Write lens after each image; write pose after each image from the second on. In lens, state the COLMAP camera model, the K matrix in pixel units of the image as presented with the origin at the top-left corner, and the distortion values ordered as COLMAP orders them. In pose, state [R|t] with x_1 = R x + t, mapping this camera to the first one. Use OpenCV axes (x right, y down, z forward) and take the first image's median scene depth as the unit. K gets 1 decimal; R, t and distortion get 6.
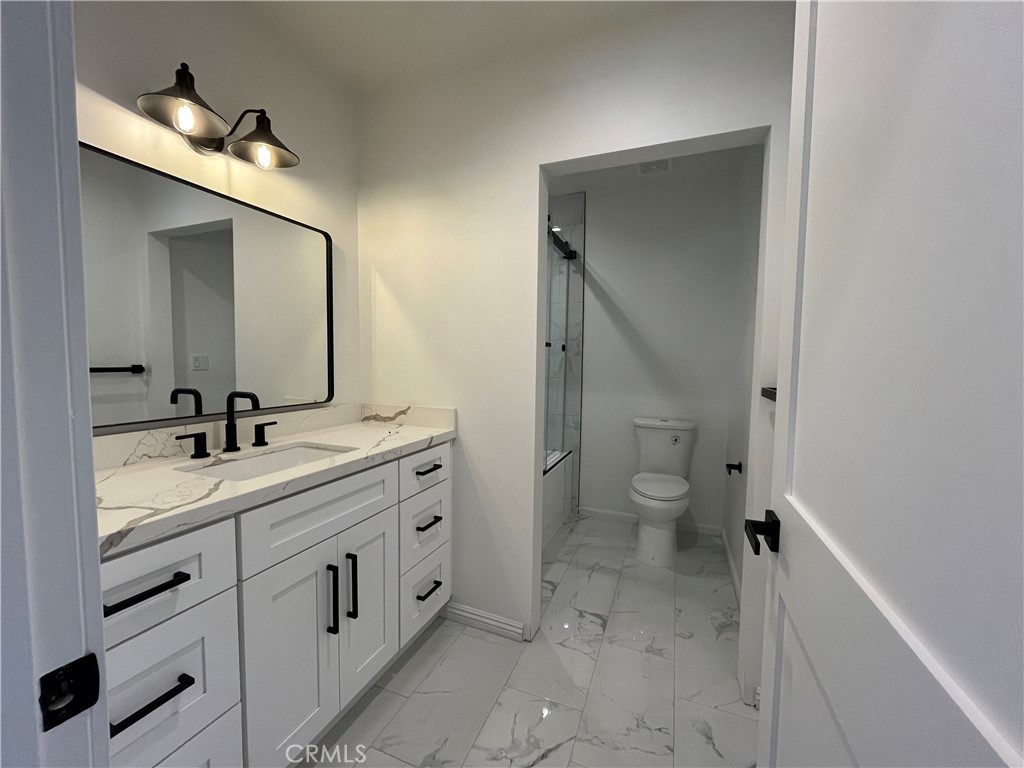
lens RADIAL K [[410.5, 0, 507.8], [0, 410.5, 384.9], [0, 0, 1]] dist [-0.001498, -0.000058]
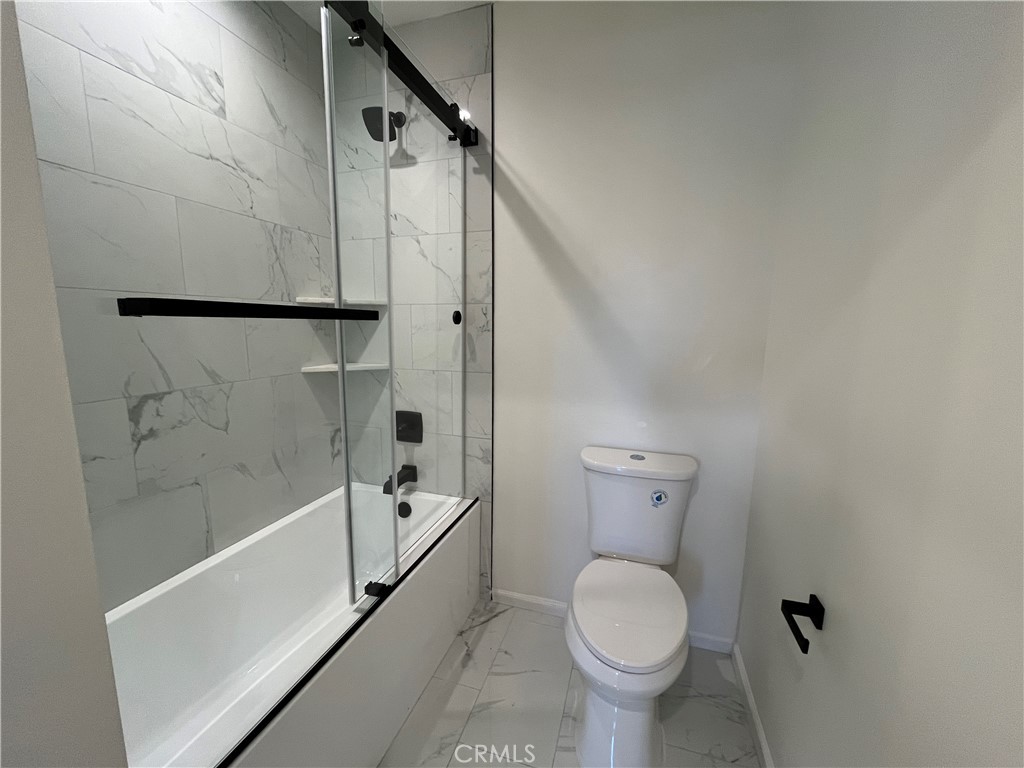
lens RADIAL K [[413.3, 0, 512.0], [0, 413.3, 384.0], [0, 0, 1]] dist [-0.000790, -0.000049]
pose [[0.996163, -0.014101, 0.086372, 0.159250], [0.006671, 0.996297, 0.085716, -0.049007], [-0.087261, -0.084811, 0.992569, 0.447189]]
